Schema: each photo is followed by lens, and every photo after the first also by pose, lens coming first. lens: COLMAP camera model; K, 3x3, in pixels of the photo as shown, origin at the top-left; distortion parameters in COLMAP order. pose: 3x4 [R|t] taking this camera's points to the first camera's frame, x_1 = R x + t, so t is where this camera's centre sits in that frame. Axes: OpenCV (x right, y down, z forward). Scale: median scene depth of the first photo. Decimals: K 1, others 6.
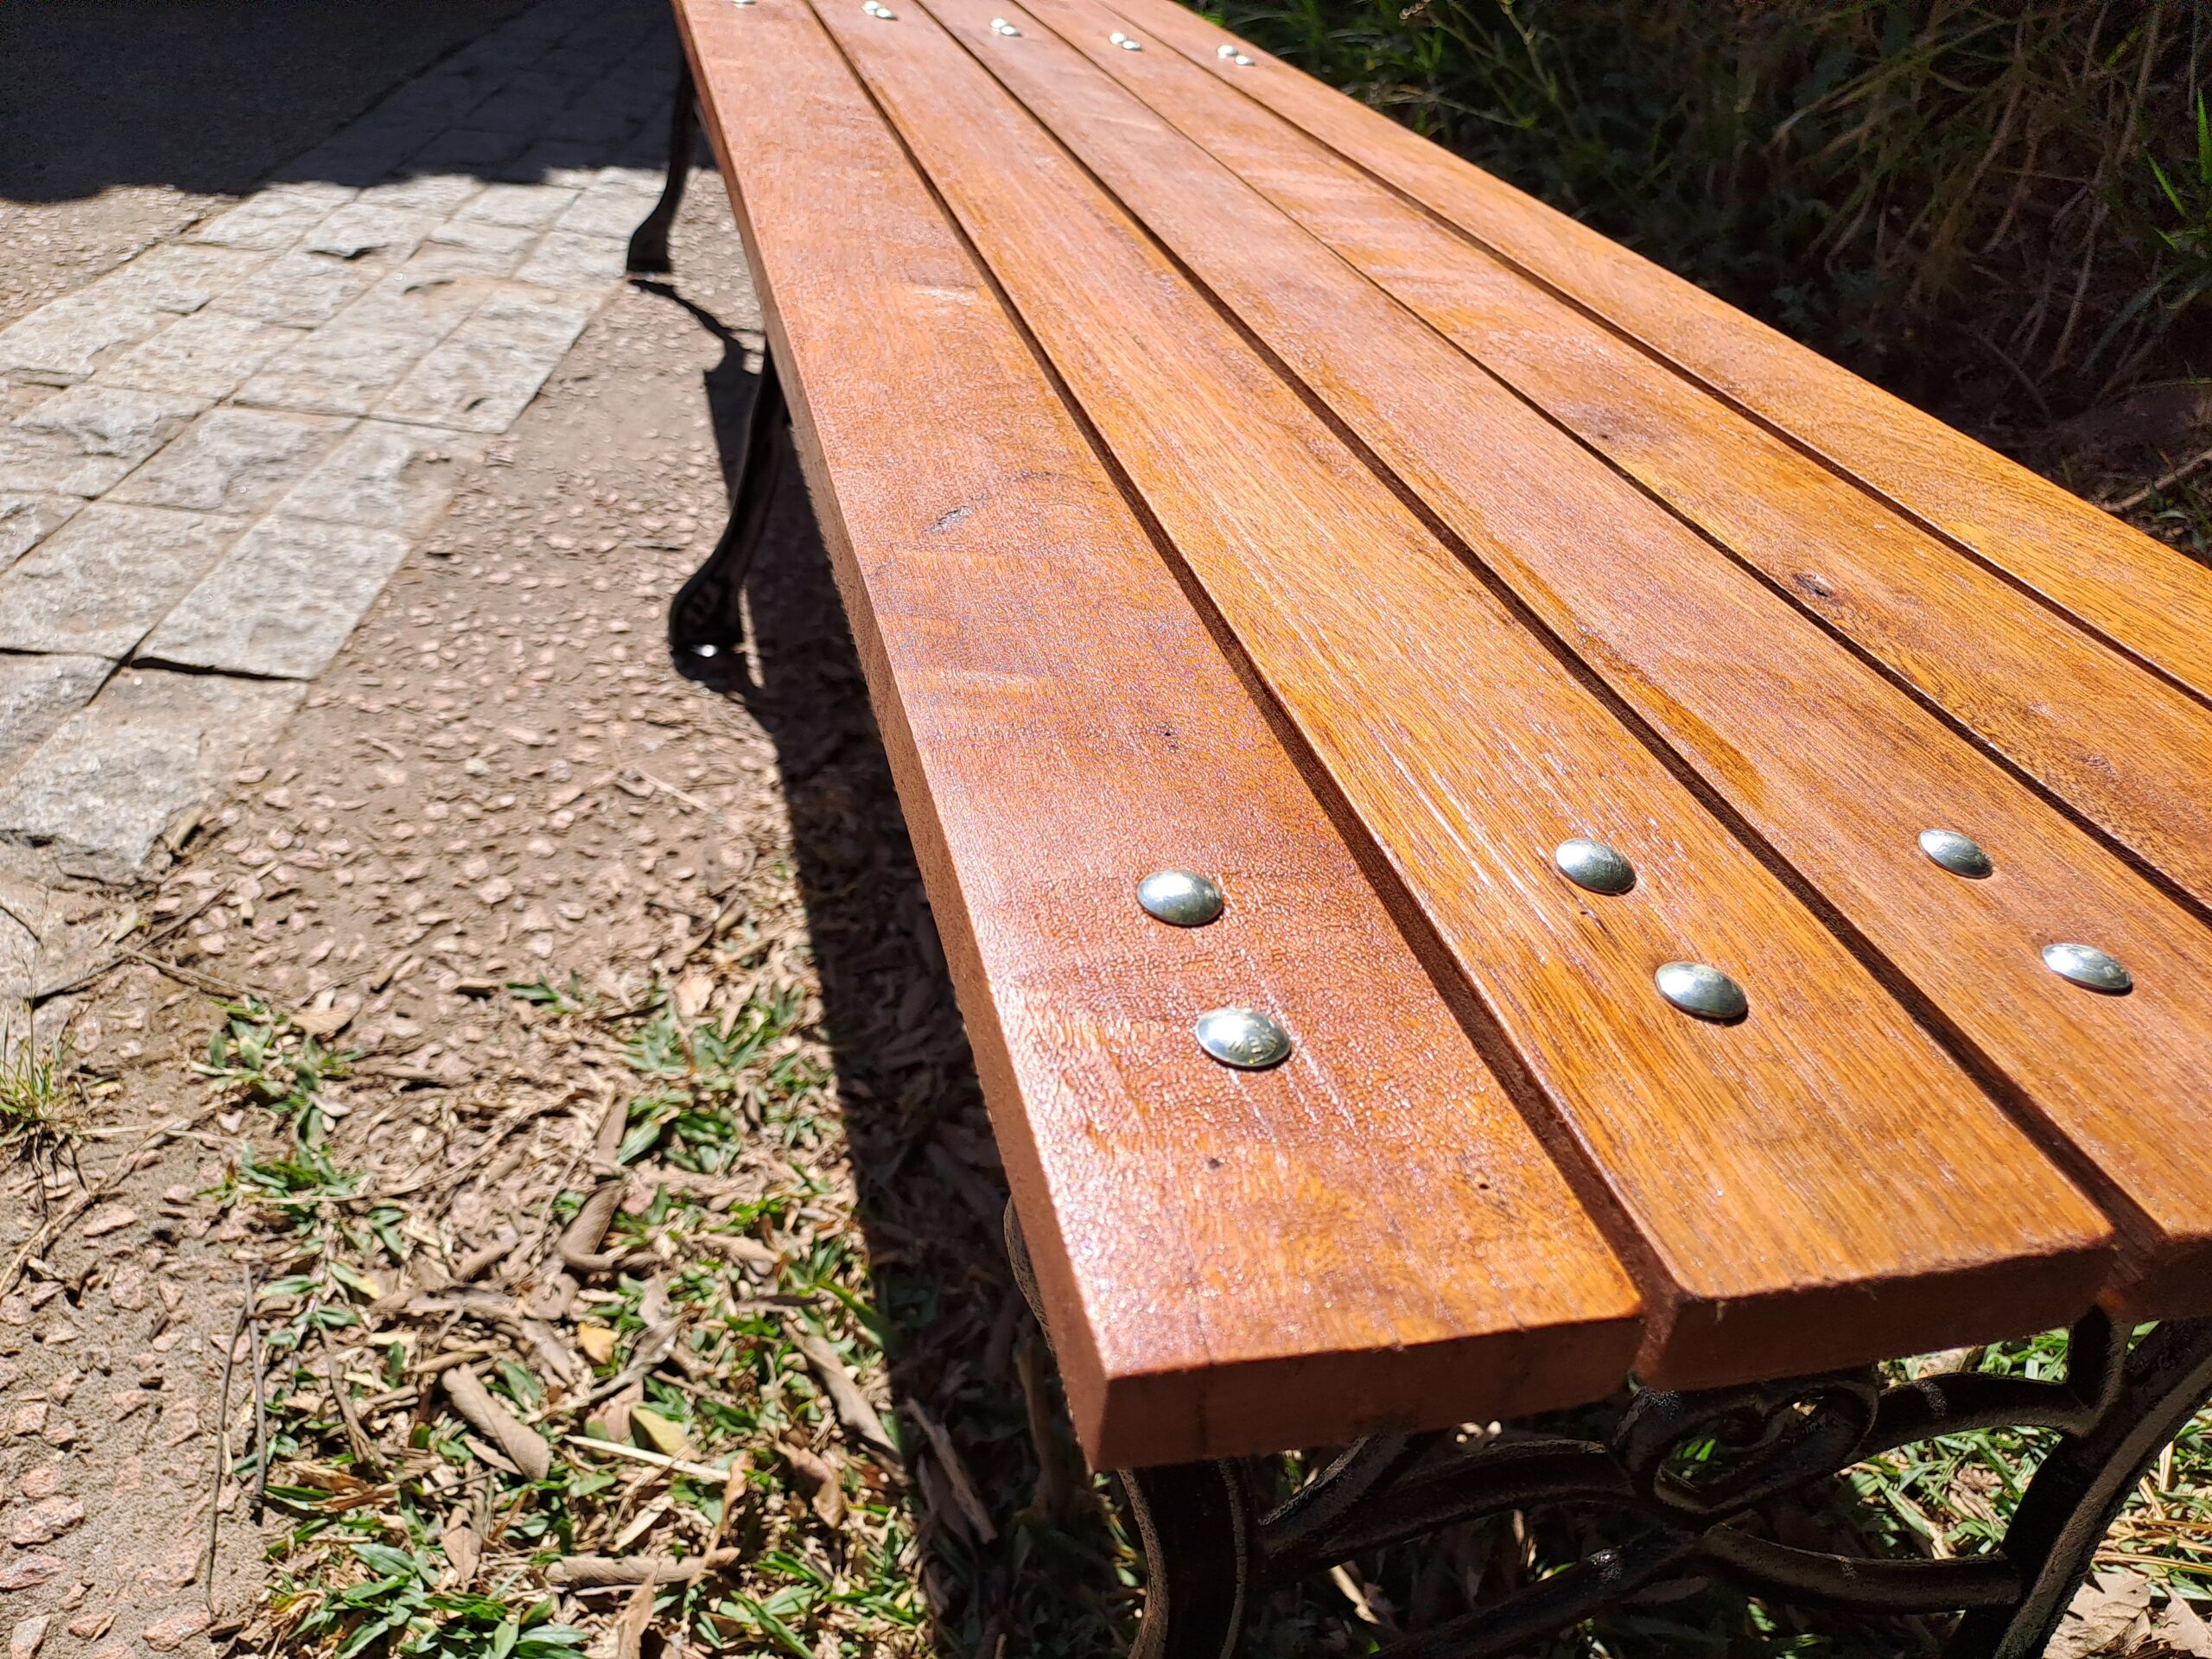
lens RADIAL K [[1638.1, 0, 1106.0], [0, 1638.1, 829.5], [0, 0, 1]] dist [0.055376, -0.076052]
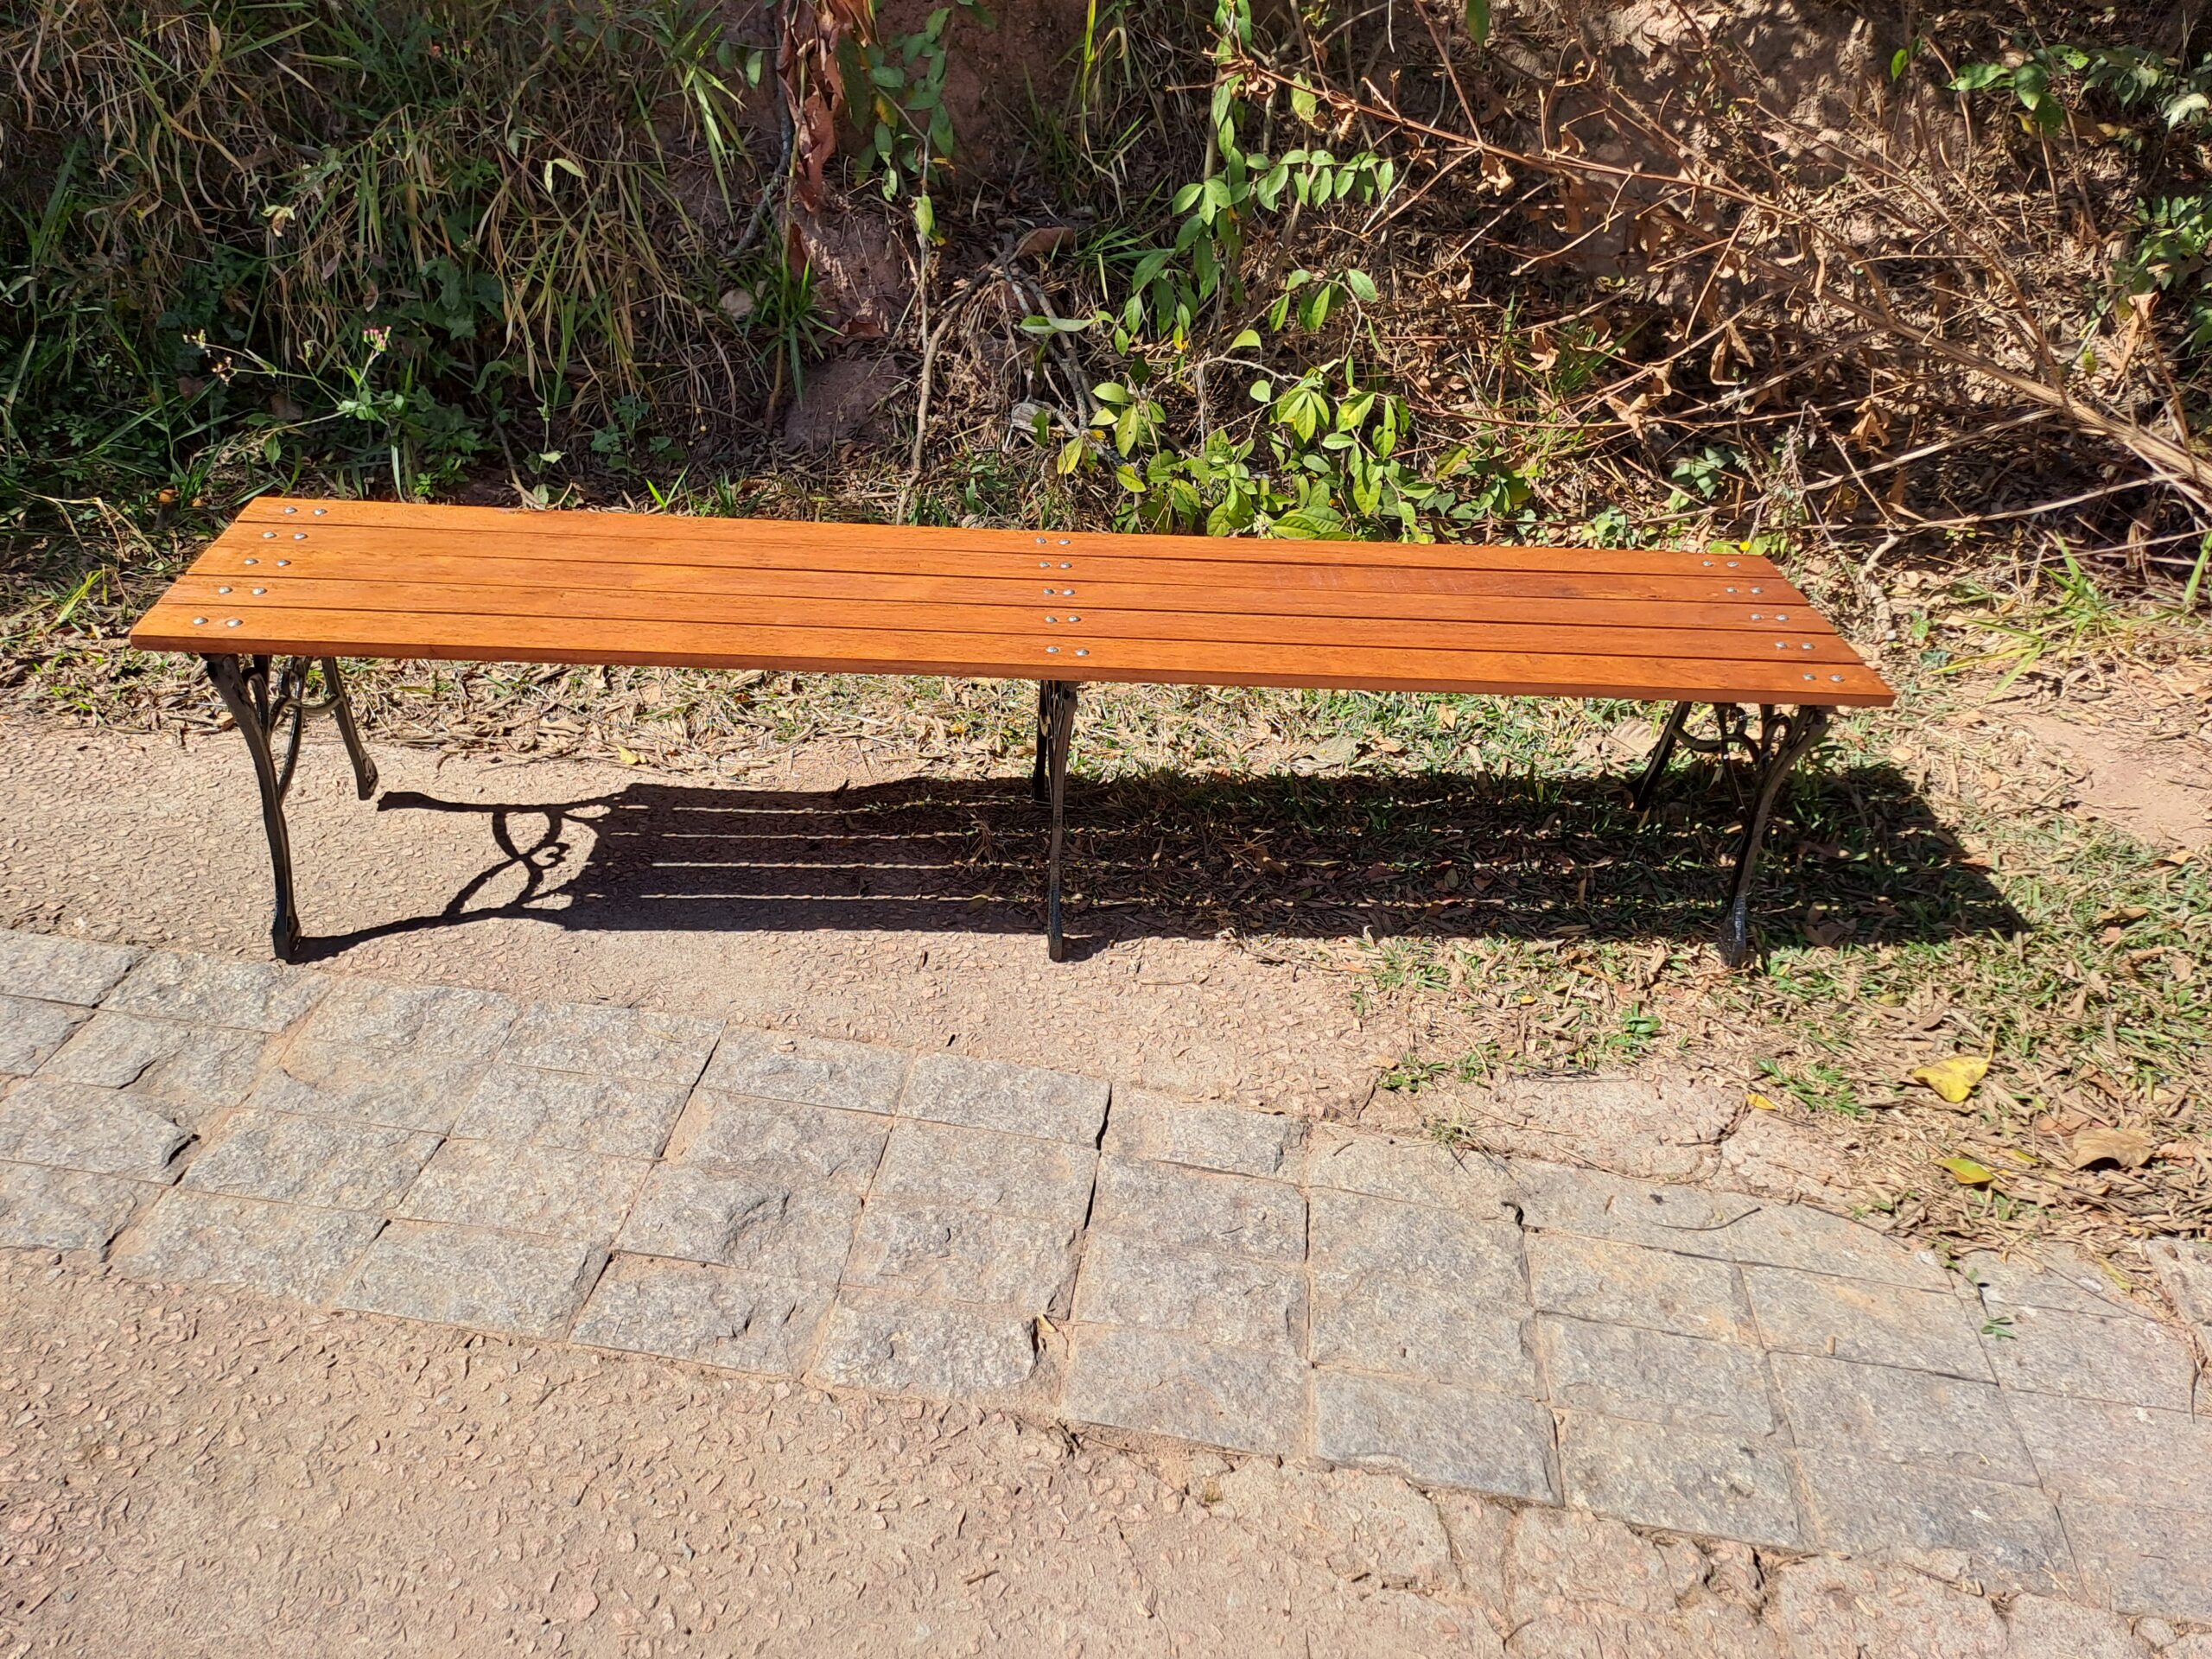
lens RADIAL K [[1621.0, 0, 1114.5], [0, 1621.0, 839.6], [0, 0, 1]] dist [0.051319, -0.042394]
pose [[0.178965, -0.643428, 0.744293, -1.489859], [0.488798, 0.714685, 0.500301, -1.062109], [-0.853843, 0.274272, 0.442410, 0.147889]]
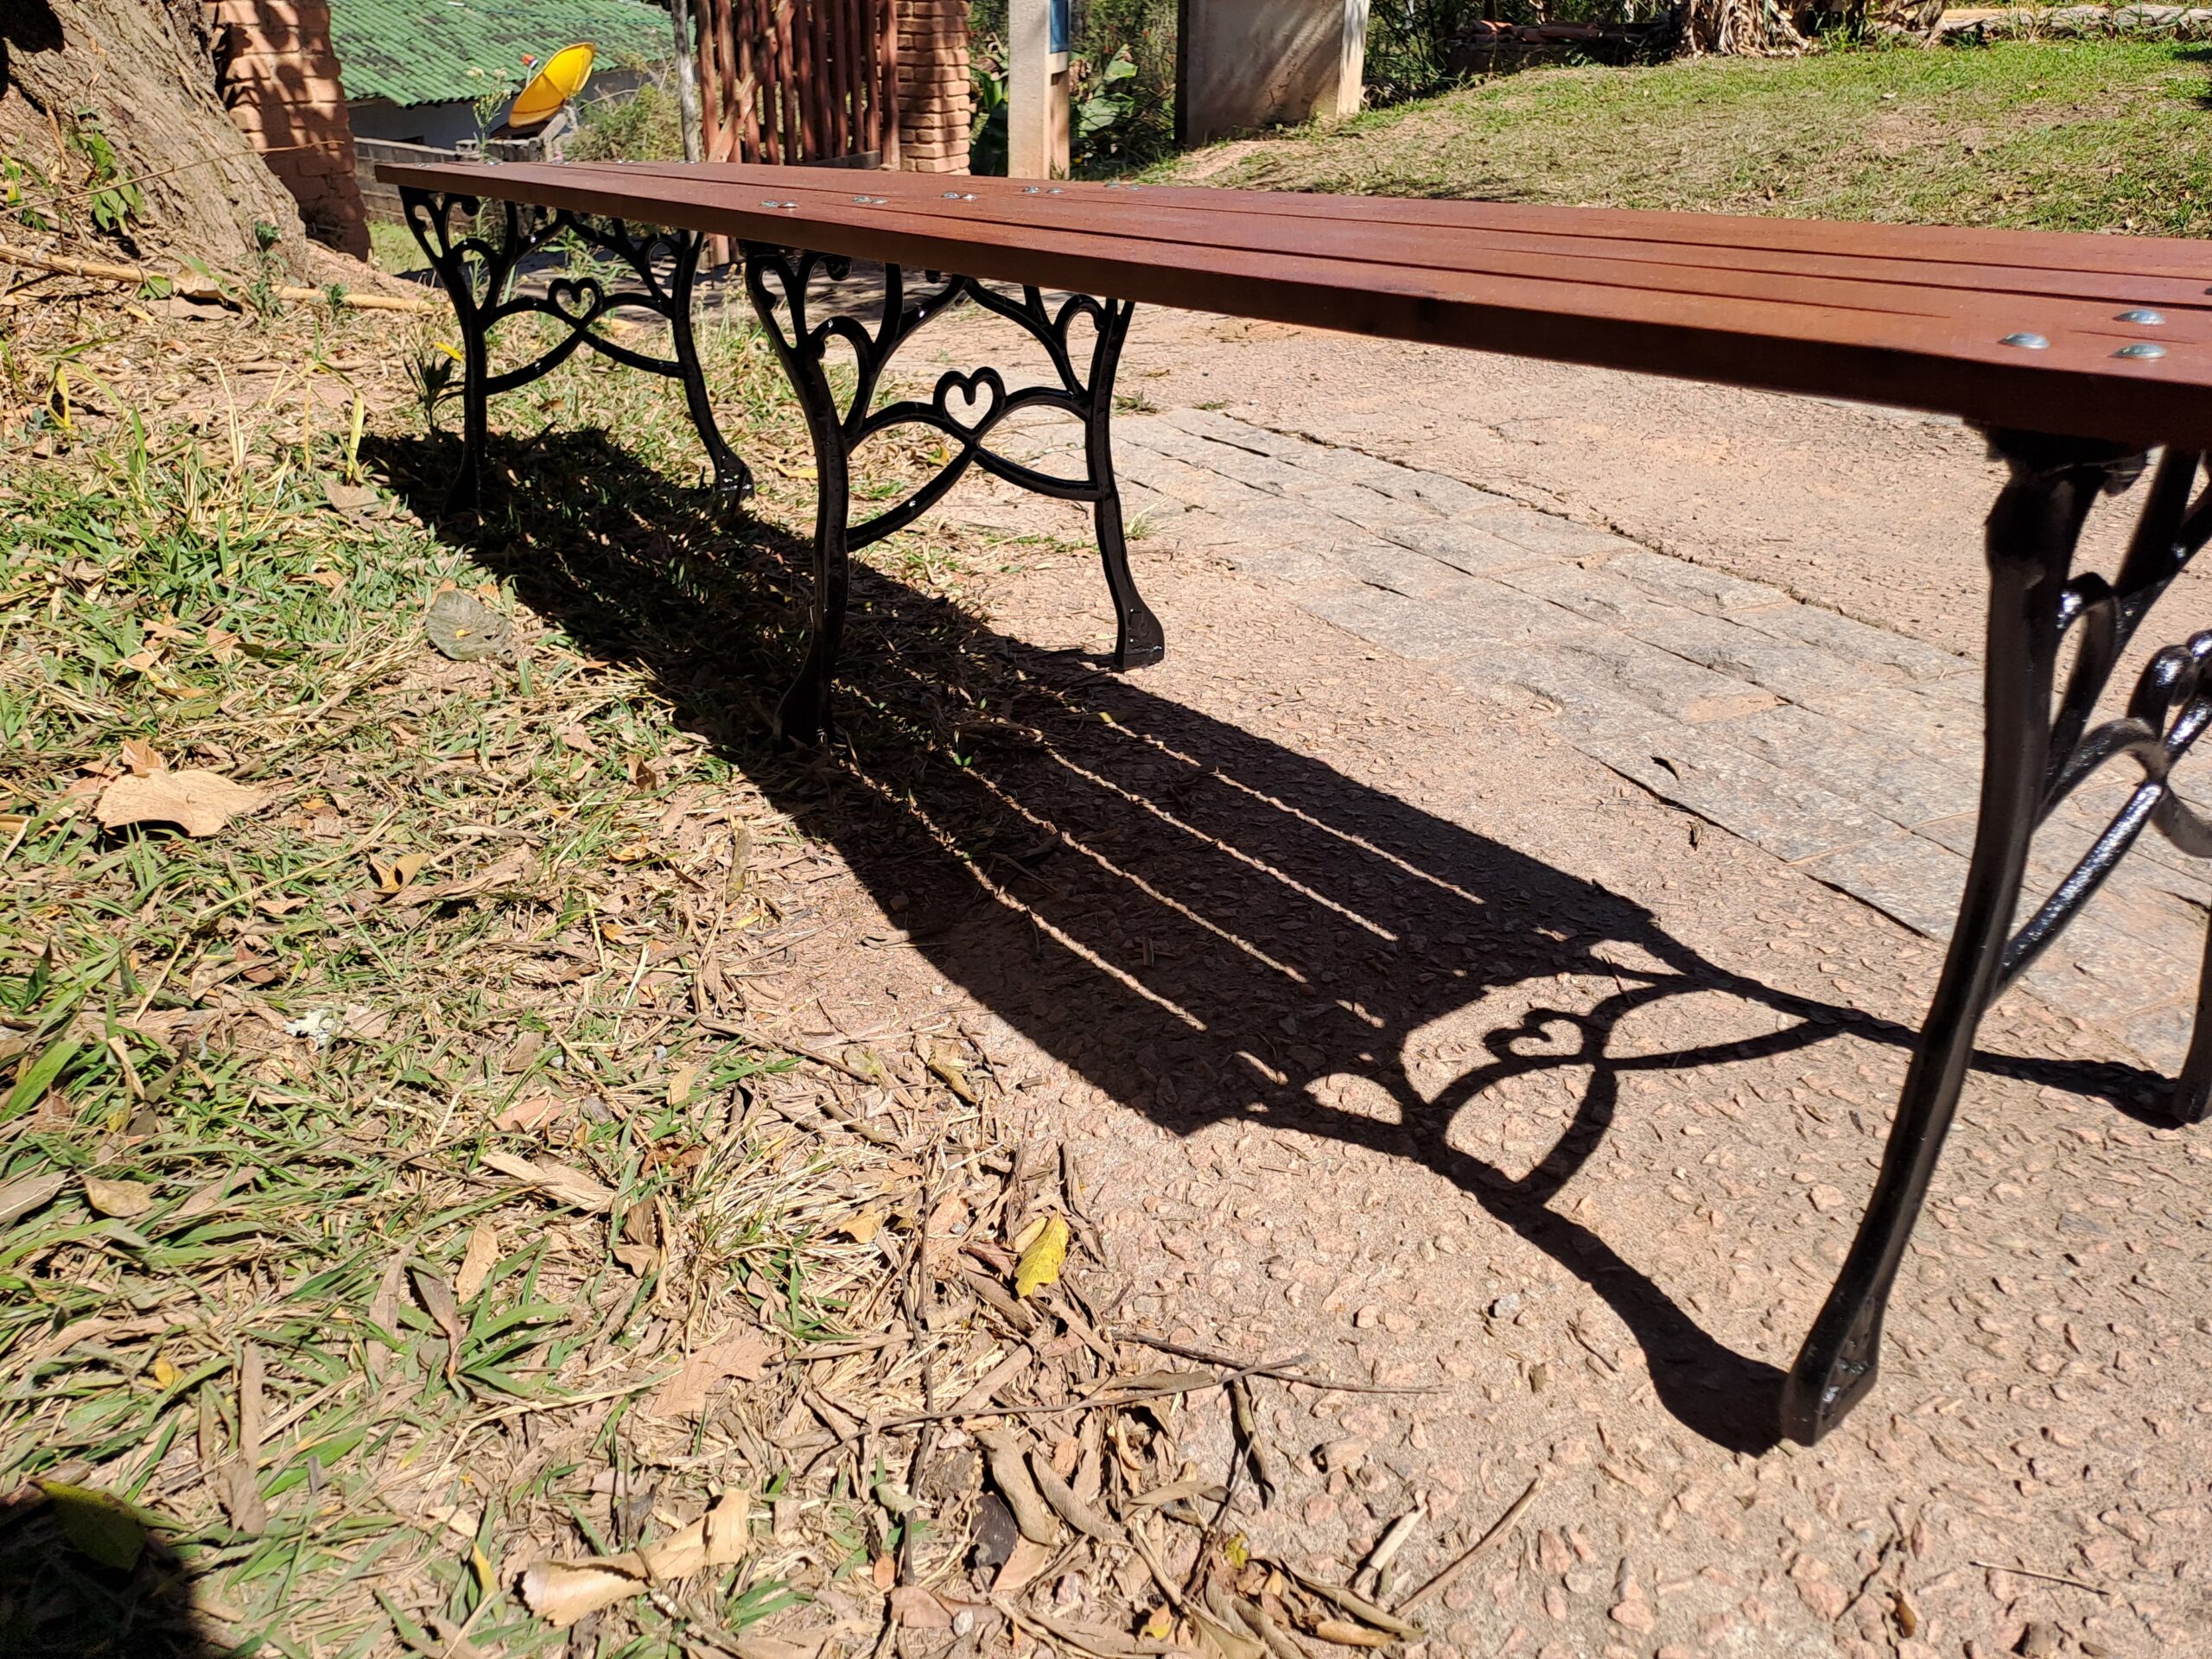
lens RADIAL K [[1608.0, 0, 1118.5], [0, 1608.0, 824.2], [0, 0, 1]] dist [0.071500, -0.062638]
pose [[-0.921987, 0.031679, -0.385923, 0.279723], [-0.300332, 0.570594, 0.764345, -1.044382], [0.244419, 0.820621, -0.516566, 1.814201]]
